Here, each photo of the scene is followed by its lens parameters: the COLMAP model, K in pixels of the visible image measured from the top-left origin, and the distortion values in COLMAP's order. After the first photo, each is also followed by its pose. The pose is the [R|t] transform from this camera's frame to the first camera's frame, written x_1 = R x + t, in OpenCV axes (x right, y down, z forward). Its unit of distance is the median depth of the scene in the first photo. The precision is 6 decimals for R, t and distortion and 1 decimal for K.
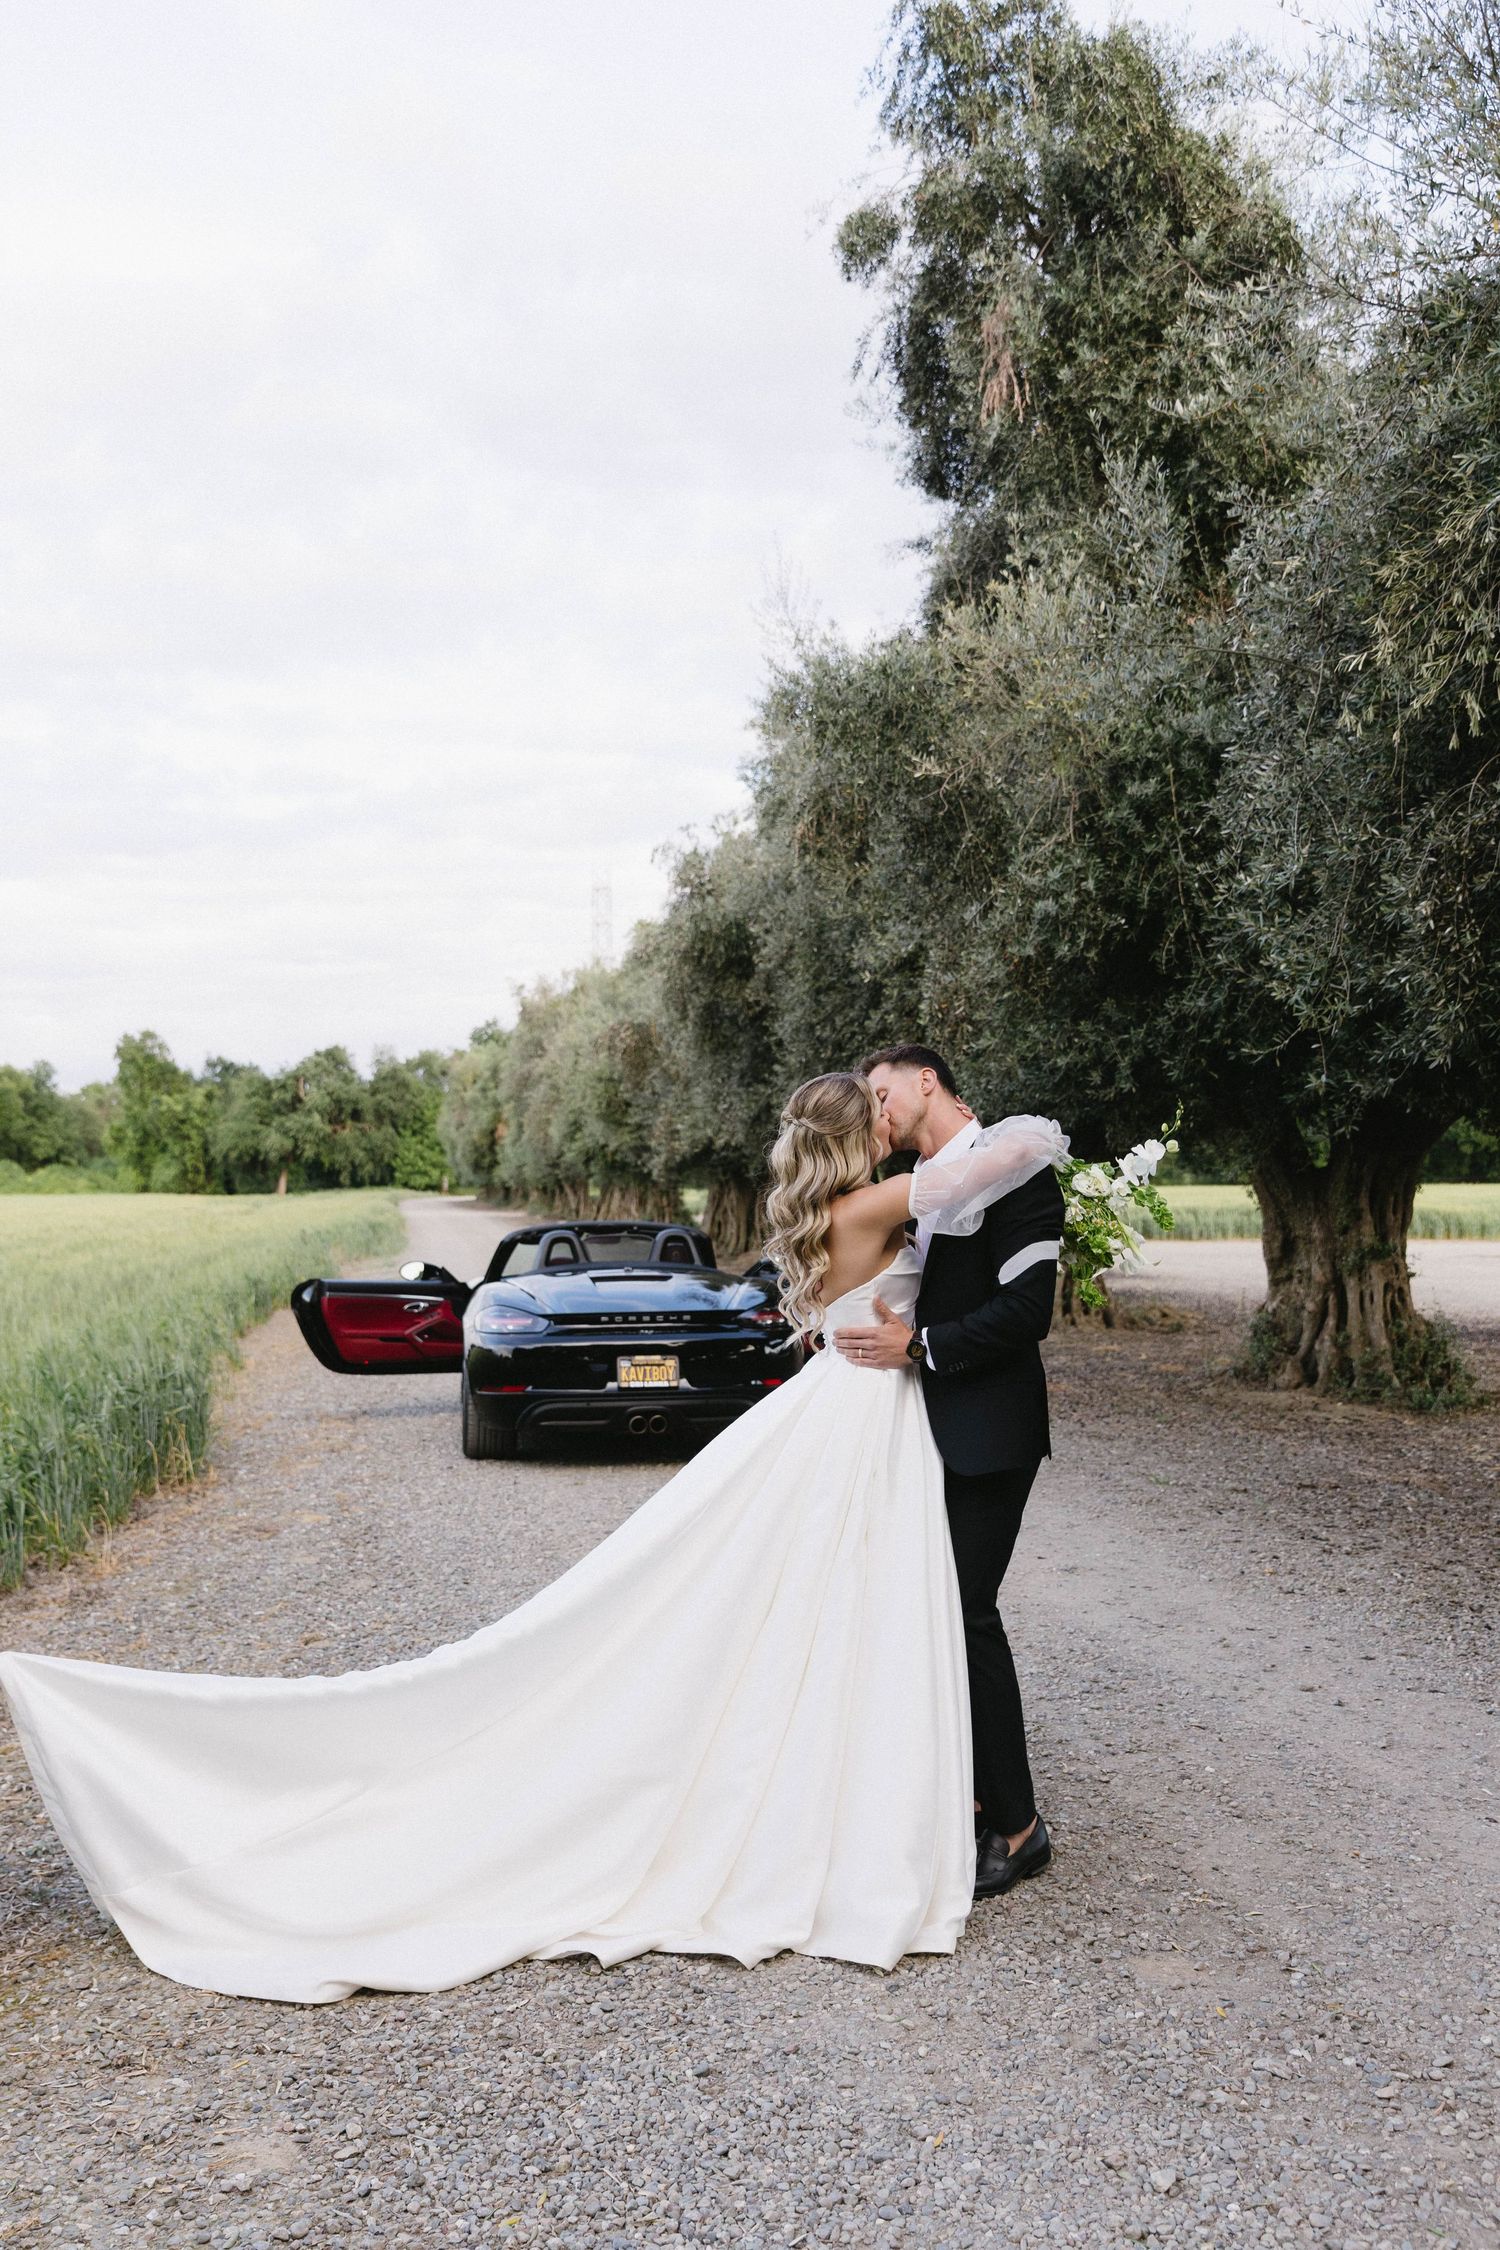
lens RADIAL K [[1952.8, 0, 701.3], [0, 1952.8, 1188.2], [0, 0, 1]] dist [-0.013076, 0.001131]
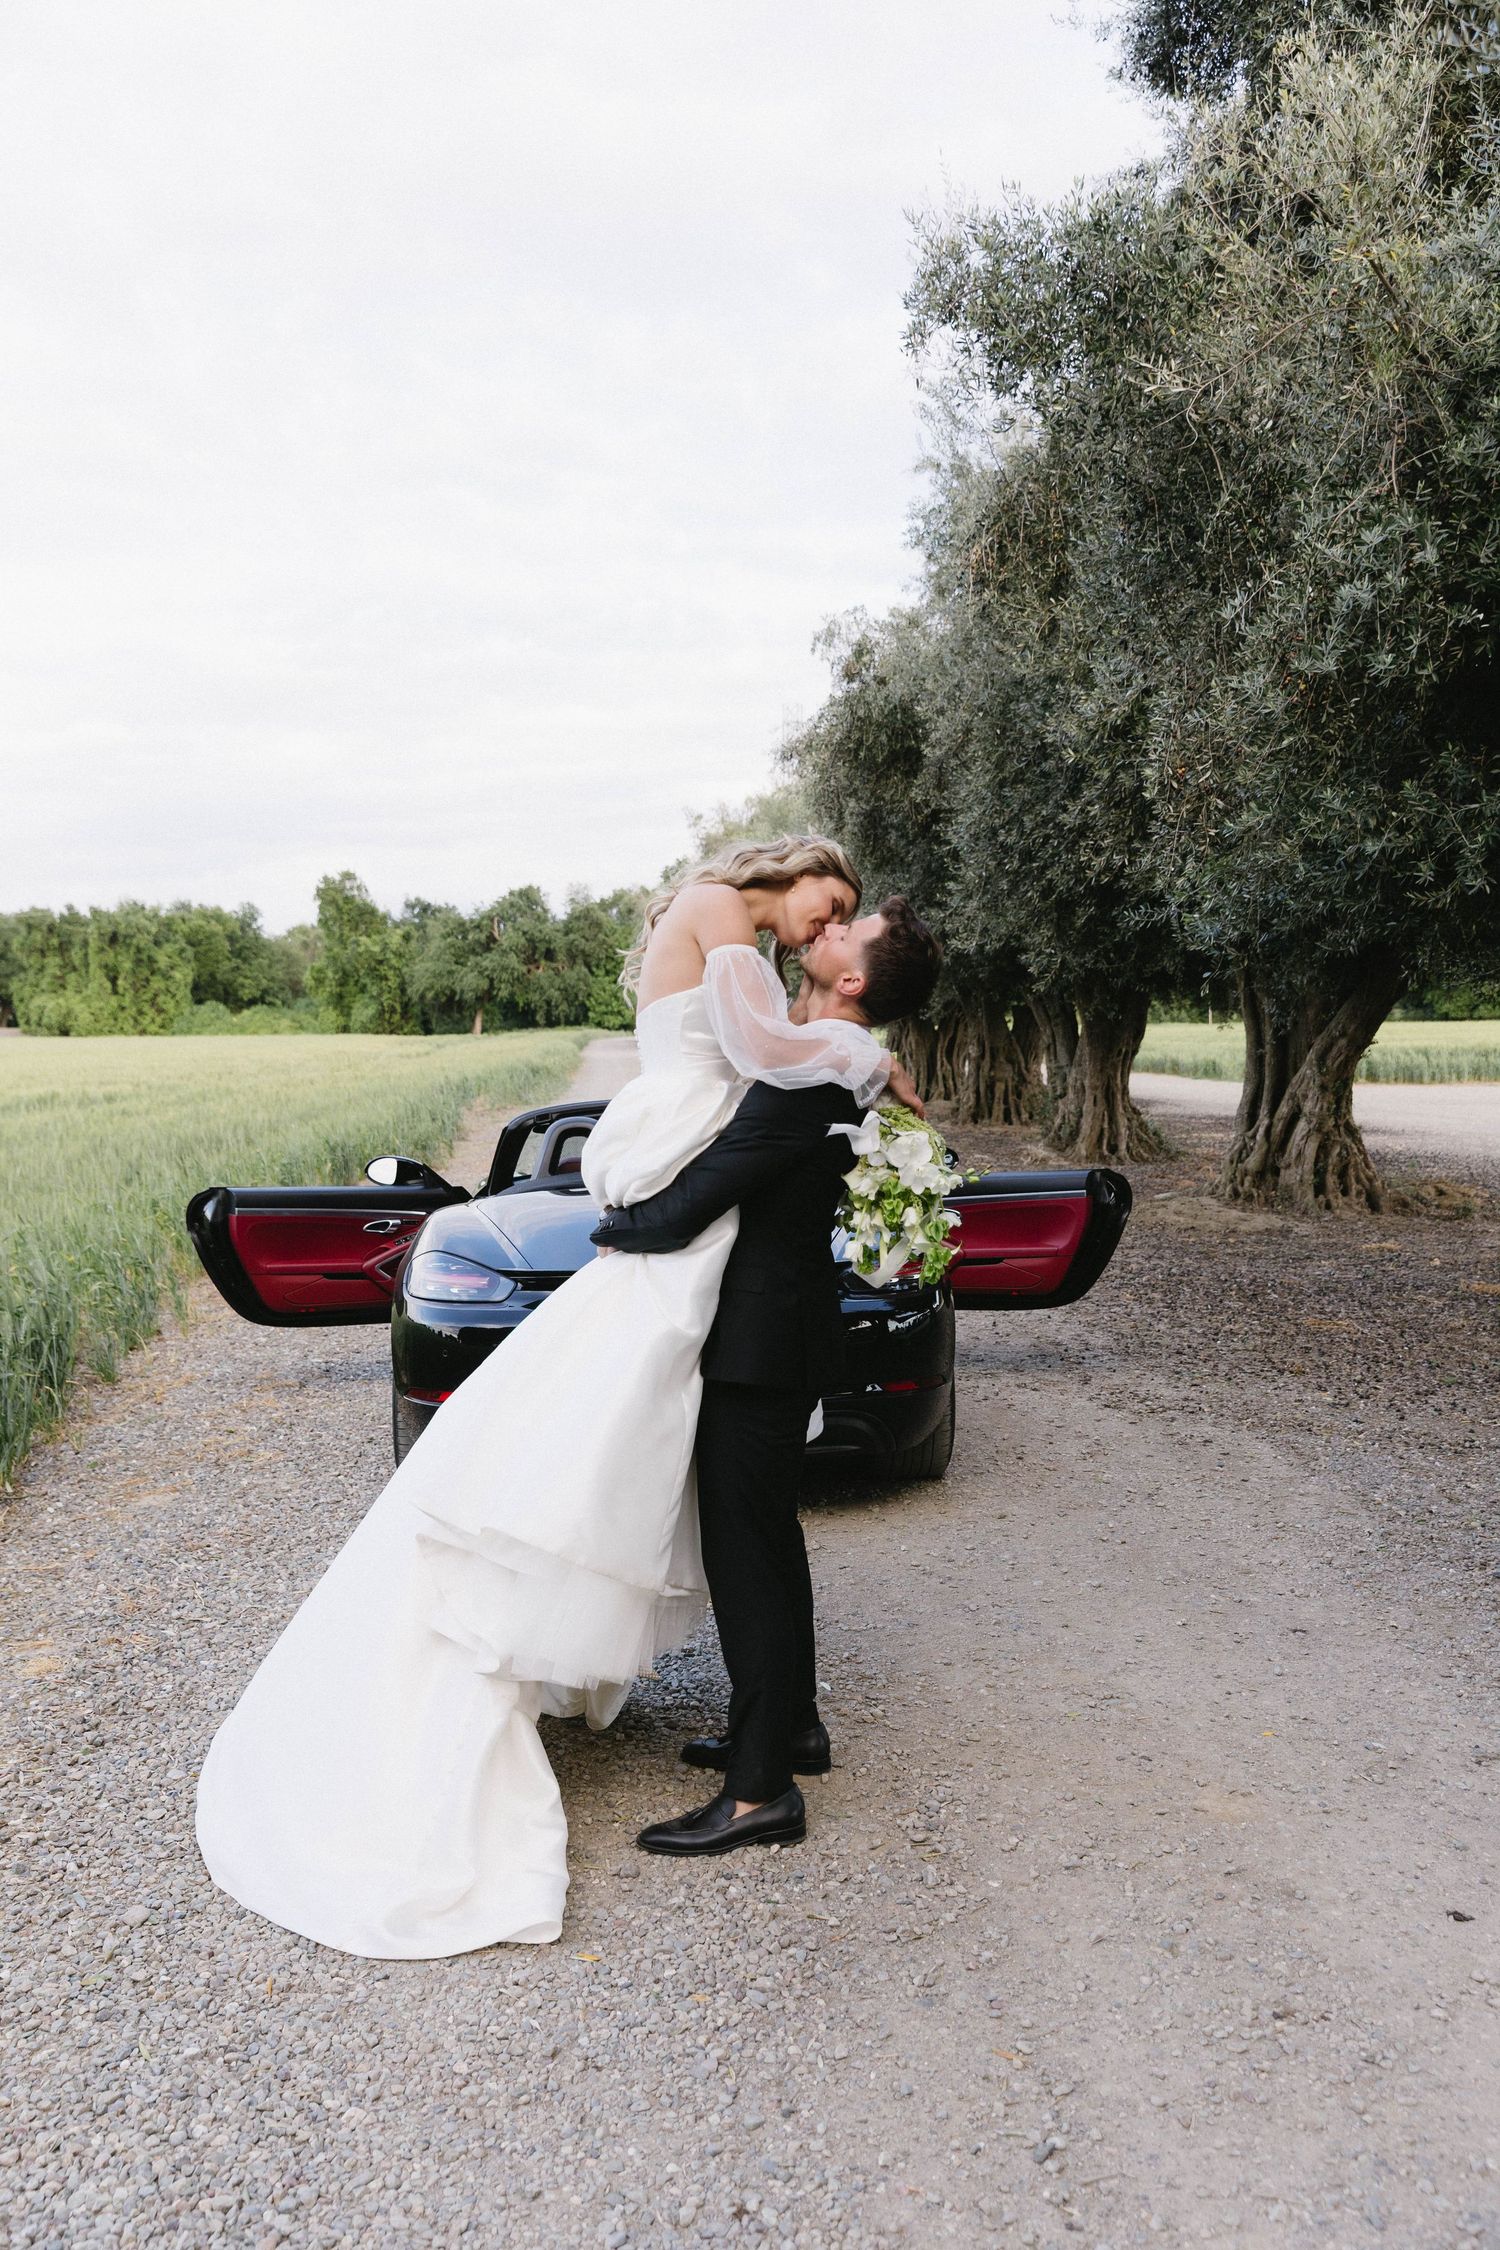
lens RADIAL K [[1781.0, 0, 763.7], [0, 1781.0, 1121.5], [0, 0, 1]] dist [0.003355, -0.009295]
pose [[0.996662, 0.000850, -0.081638, 0.018836], [0.003660, 0.998475, 0.055080, -0.004401], [0.081560, -0.055194, 0.995139, 0.222722]]
